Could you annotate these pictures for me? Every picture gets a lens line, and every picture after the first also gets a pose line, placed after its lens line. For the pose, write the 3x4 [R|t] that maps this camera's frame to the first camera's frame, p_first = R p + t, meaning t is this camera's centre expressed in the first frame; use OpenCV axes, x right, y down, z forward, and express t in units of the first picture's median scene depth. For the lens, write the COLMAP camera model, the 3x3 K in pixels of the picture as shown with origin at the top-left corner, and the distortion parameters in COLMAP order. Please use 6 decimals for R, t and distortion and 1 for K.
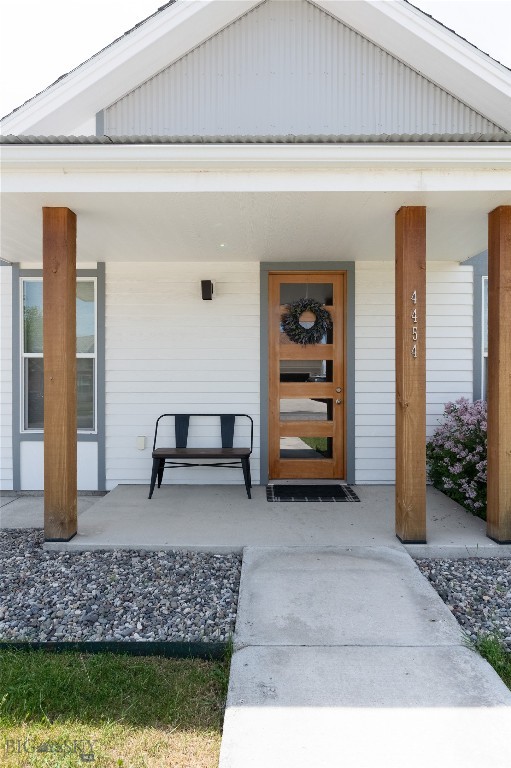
lens RADIAL K [[482.3, 0, 255.5], [0, 482.3, 384.0], [0, 0, 1]] dist [0.017703, 0.000735]
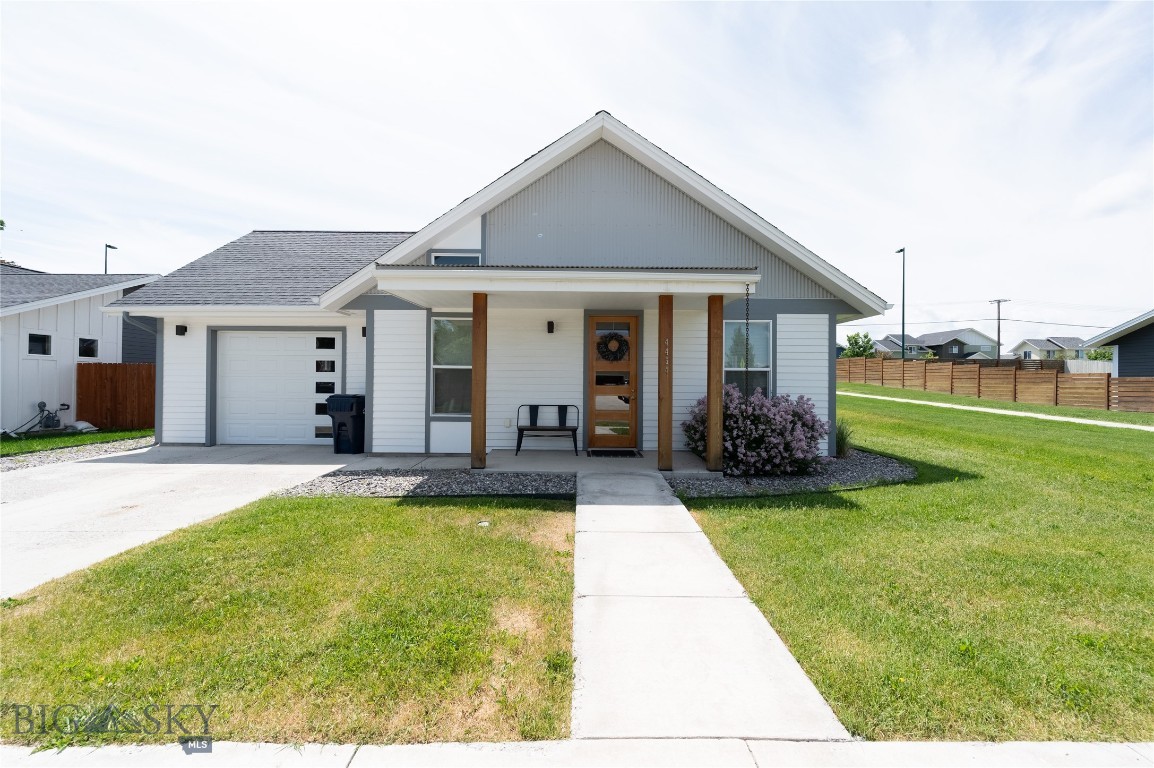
lens RADIAL K [[465.4, 0, 577.0], [0, 465.4, 384.0], [0, 0, 1]] dist [-0.000497, 0.000029]
pose [[0.999862, 0.008986, 0.013971, -0.032800], [-0.008957, 0.999958, -0.002149, -0.003917], [-0.013990, 0.002023, 0.999900, -0.532899]]
